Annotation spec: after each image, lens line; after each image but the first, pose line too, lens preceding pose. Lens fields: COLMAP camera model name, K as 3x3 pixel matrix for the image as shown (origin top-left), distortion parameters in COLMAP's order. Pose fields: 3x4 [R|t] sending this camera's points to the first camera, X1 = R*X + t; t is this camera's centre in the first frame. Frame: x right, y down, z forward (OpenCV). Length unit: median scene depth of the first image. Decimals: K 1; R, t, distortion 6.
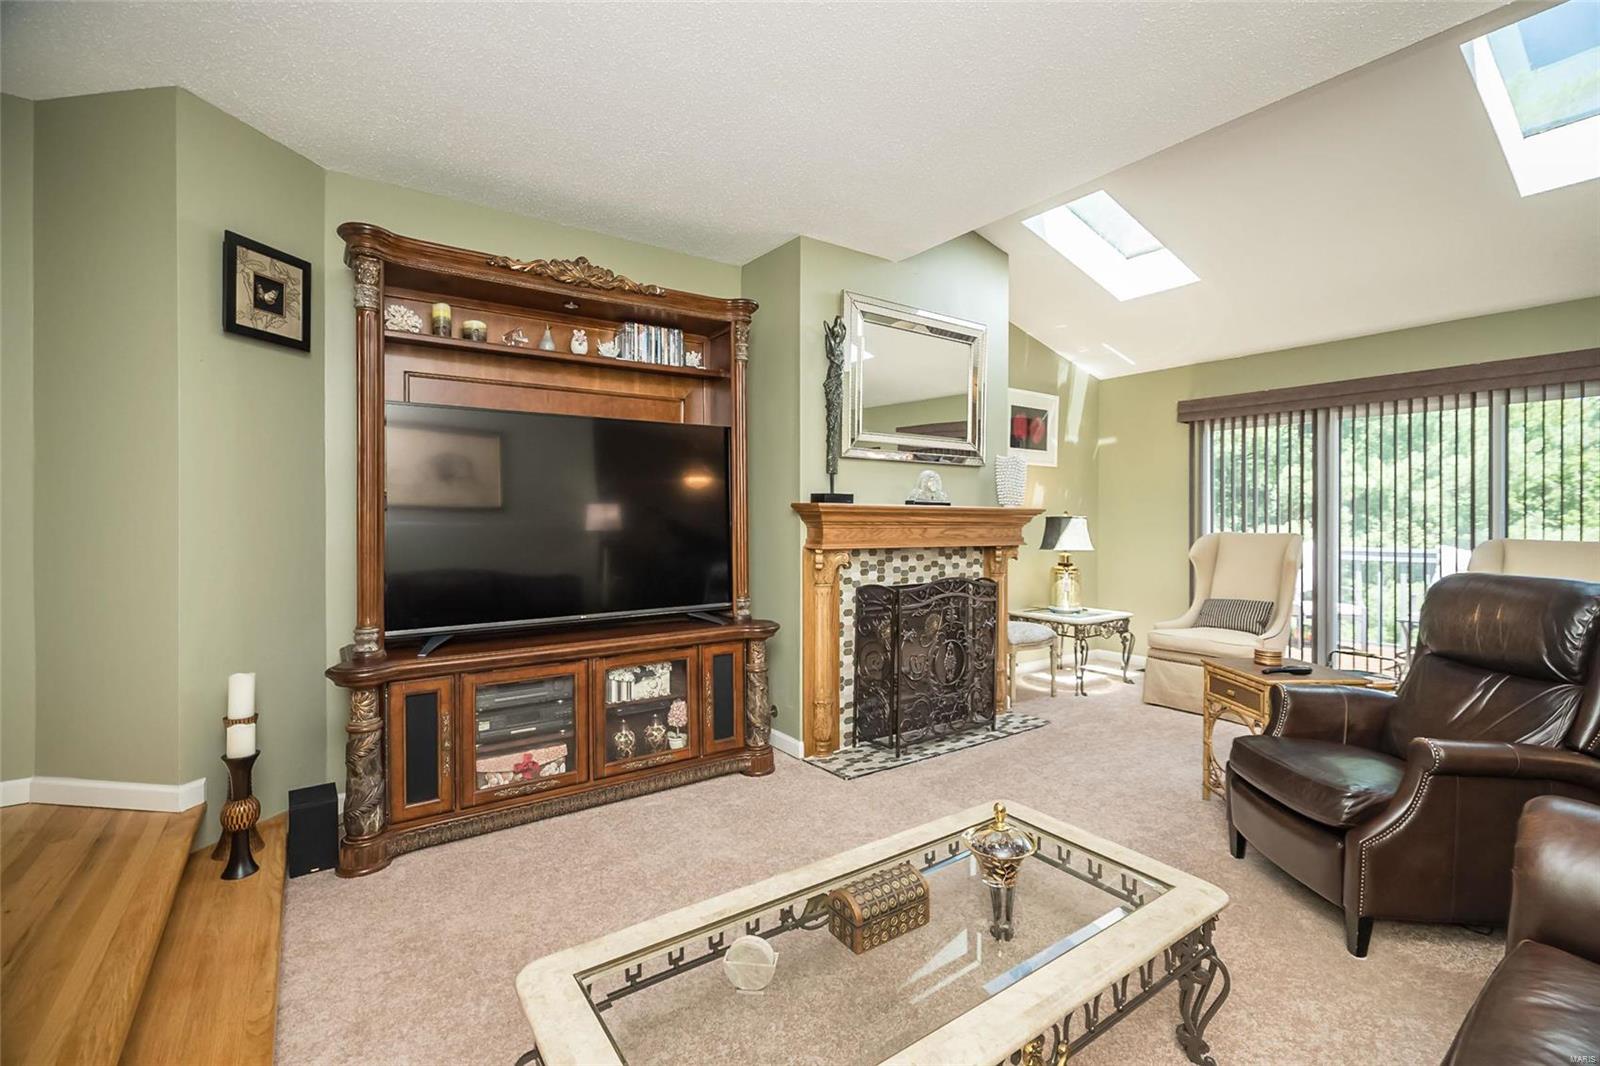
lens RADIAL K [[708.8, 0, 785.7], [0, 708.8, 525.2], [0, 0, 1]] dist [-0.002556, 0.000967]
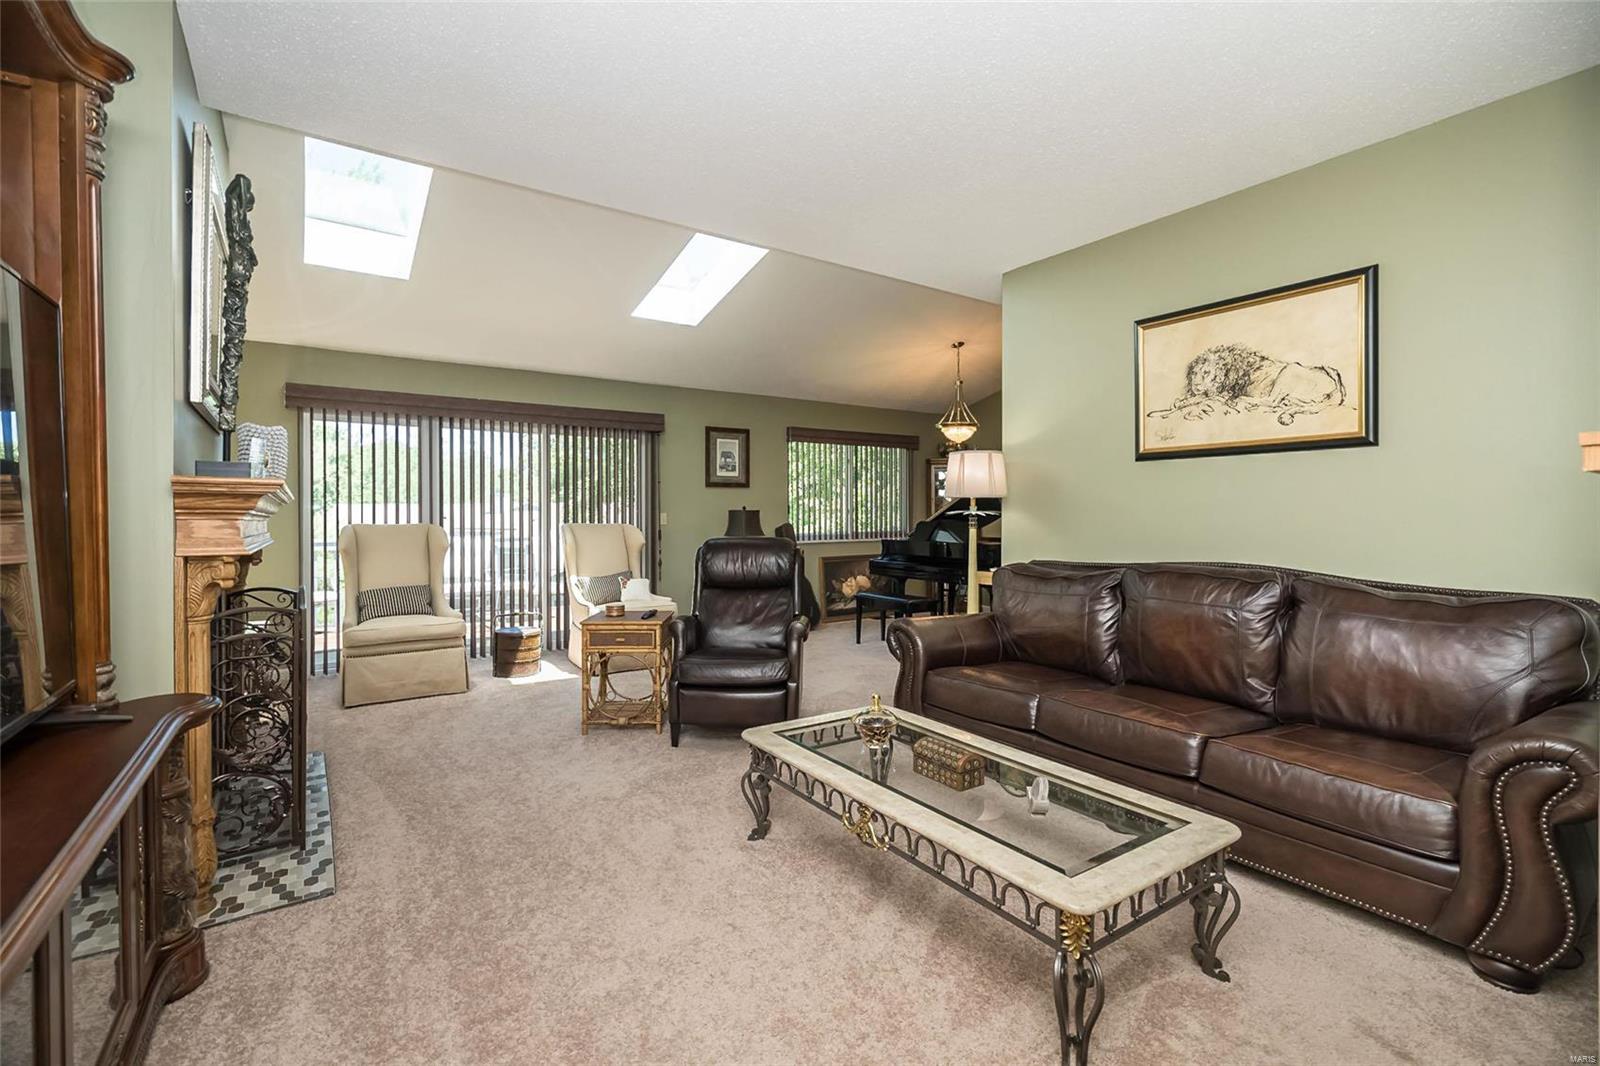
lens RADIAL K [[708.8, 0, 793.4], [0, 708.8, 518.8], [0, 0, 1]] dist [-0.002556, 0.000967]
pose [[-0.000796, -0.005006, 0.999987, -0.484720], [0.014235, 0.999886, 0.005017, 0.007924], [-0.999898, 0.014239, -0.000725, 0.471484]]
